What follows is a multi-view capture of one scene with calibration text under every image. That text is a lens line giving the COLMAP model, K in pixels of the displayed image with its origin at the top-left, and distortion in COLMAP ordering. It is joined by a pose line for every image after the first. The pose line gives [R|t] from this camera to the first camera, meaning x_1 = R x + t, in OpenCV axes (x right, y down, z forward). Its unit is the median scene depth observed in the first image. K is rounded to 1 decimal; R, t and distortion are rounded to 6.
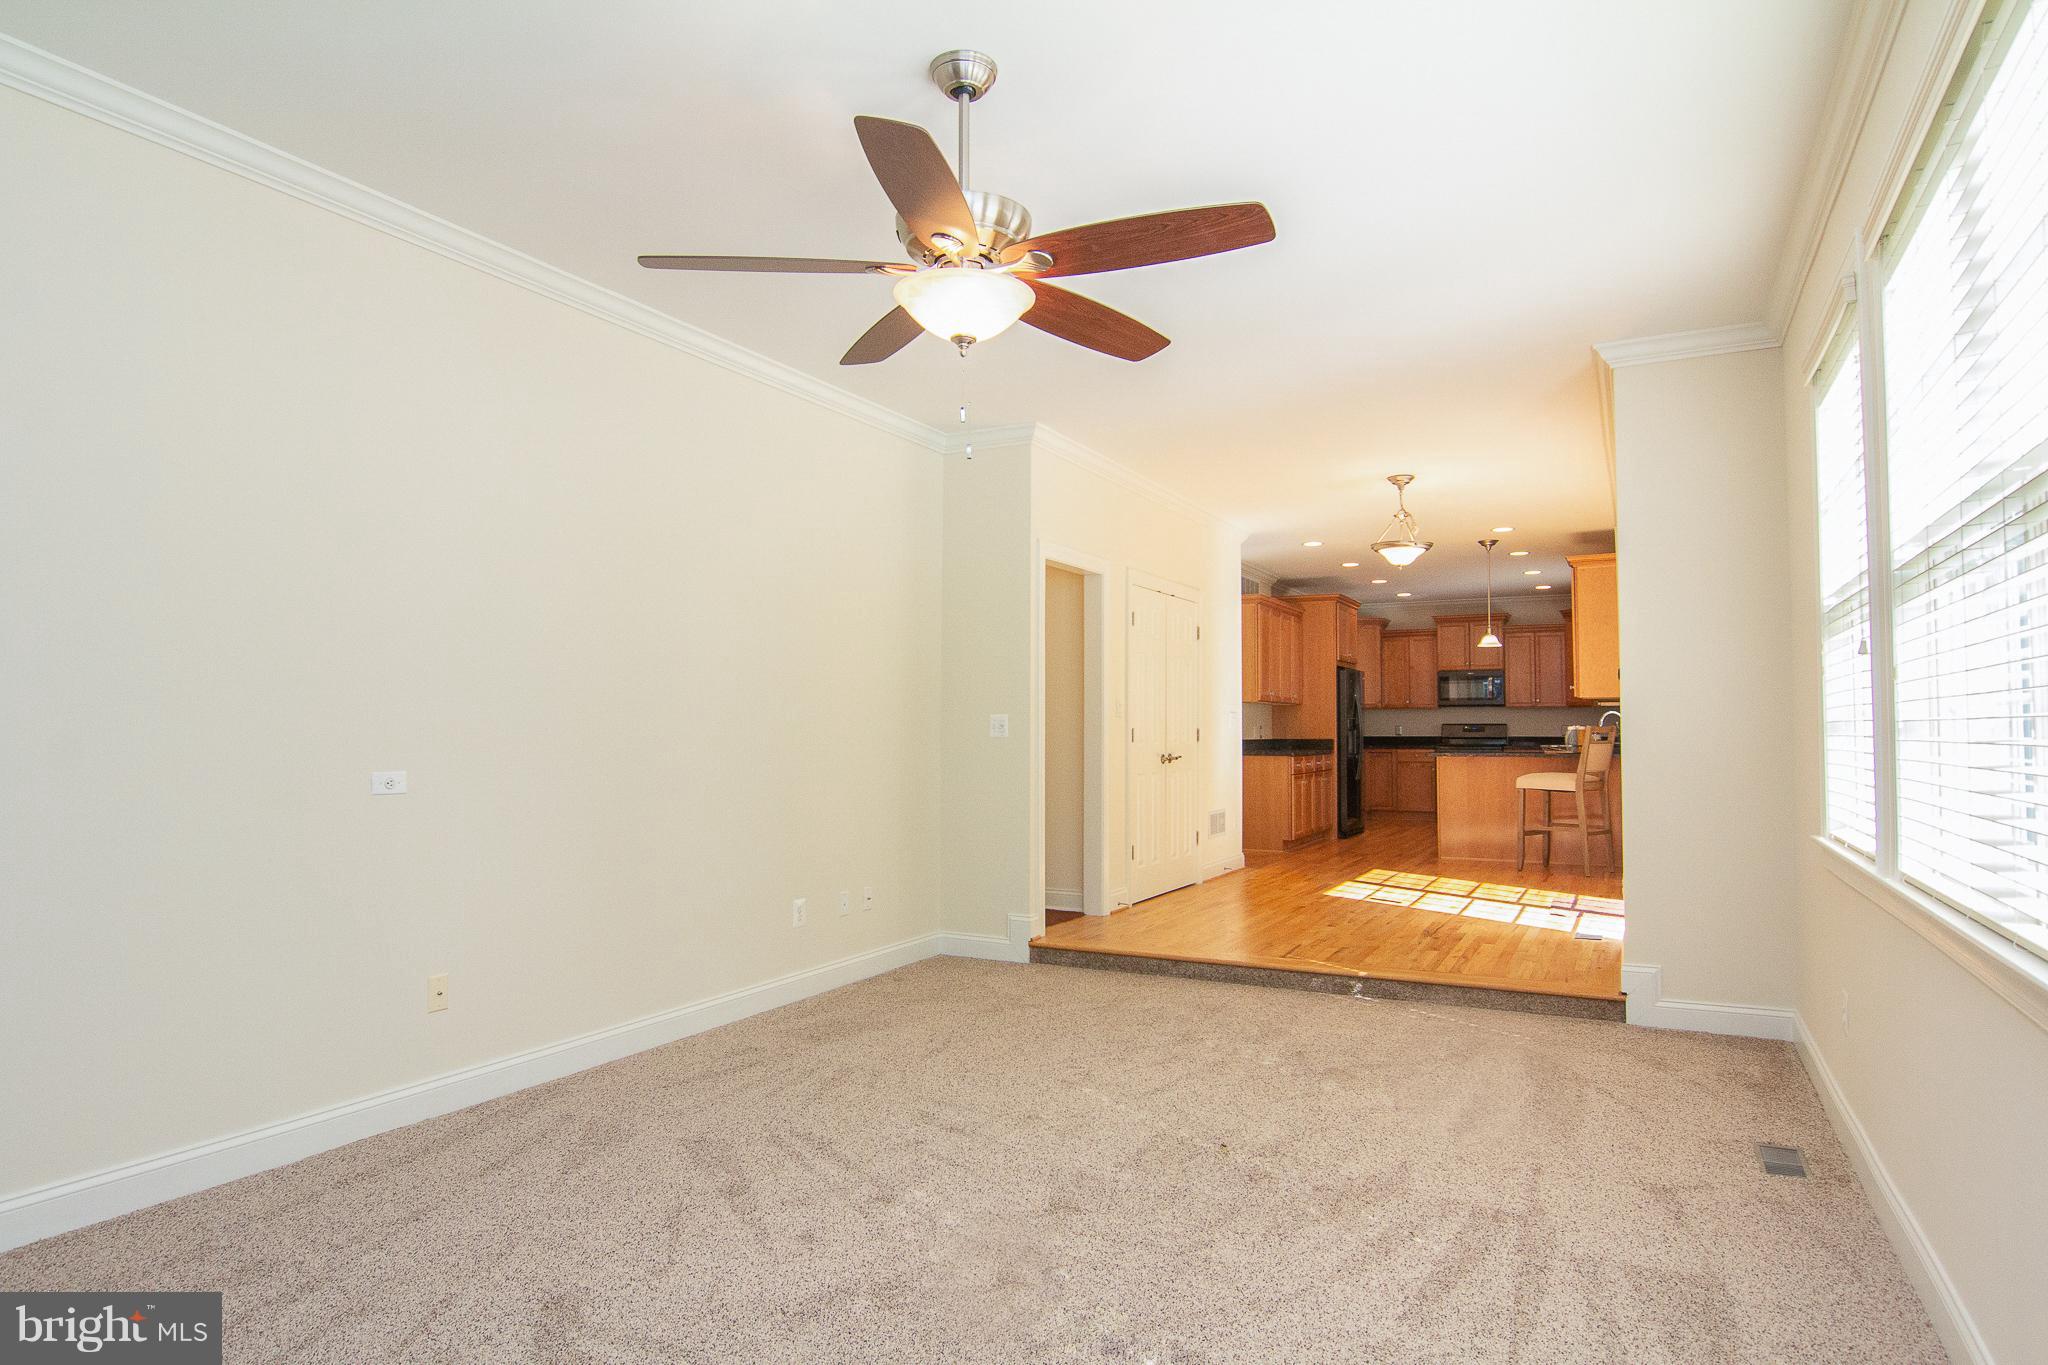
lens RADIAL K [[1244.0, 0, 1020.0], [0, 1244.0, 697.7], [0, 0, 1]] dist [0.001058, -0.030137]
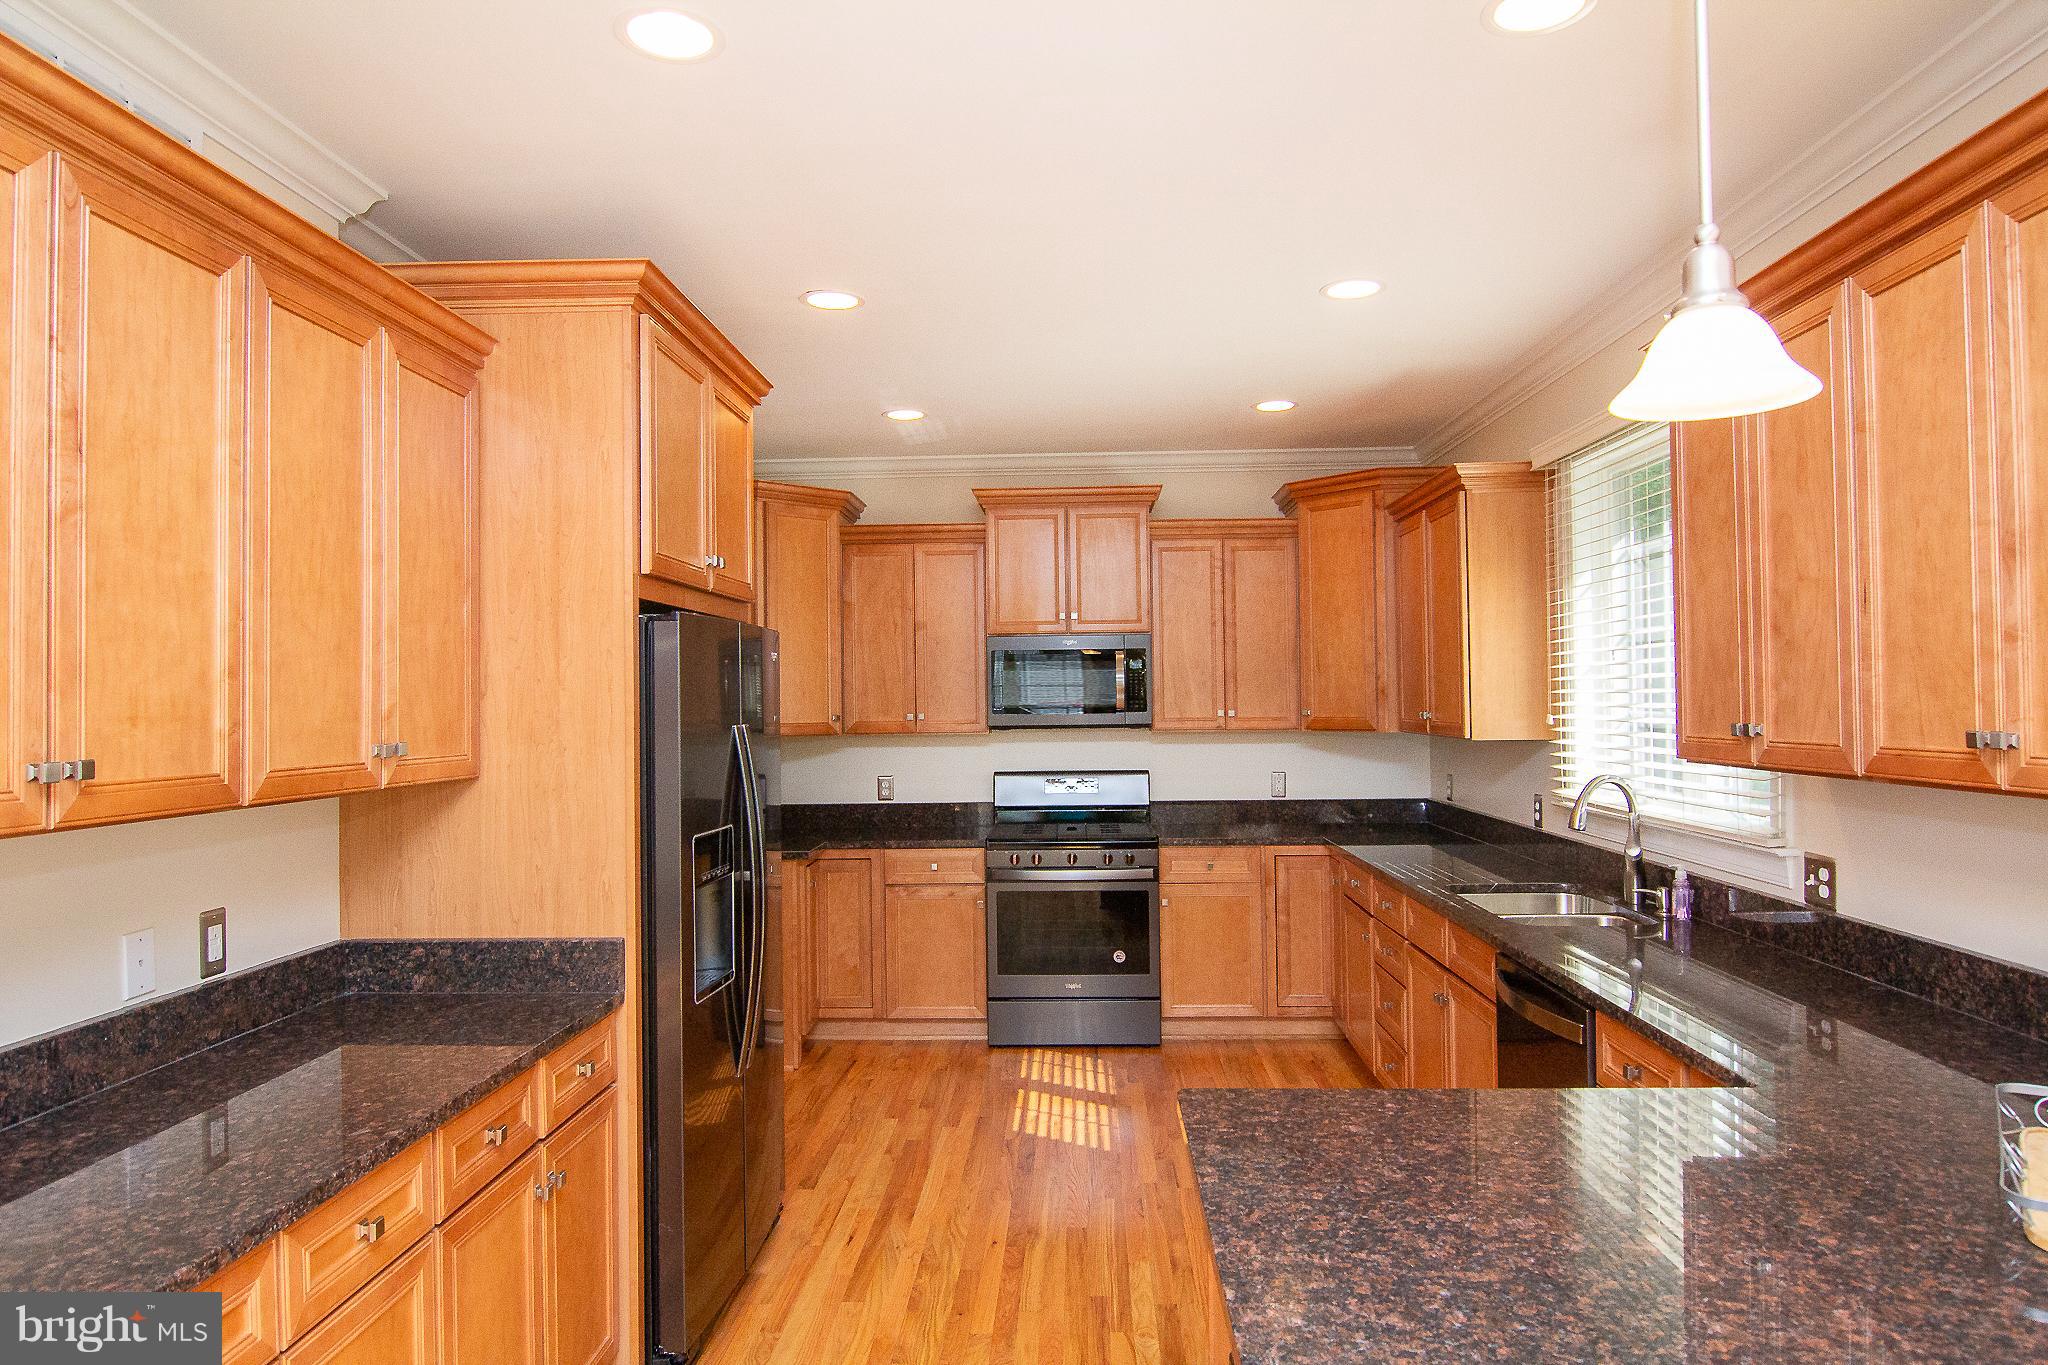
lens RADIAL K [[1244.0, 0, 1020.0], [0, 1244.0, 697.7], [0, 0, 1]] dist [0.001058, -0.030137]
pose [[0.912596, -0.004810, 0.408834, 0.194702], [-0.006757, 0.999617, 0.026843, -0.012685], [-0.408806, -0.027260, 0.912214, 0.664636]]
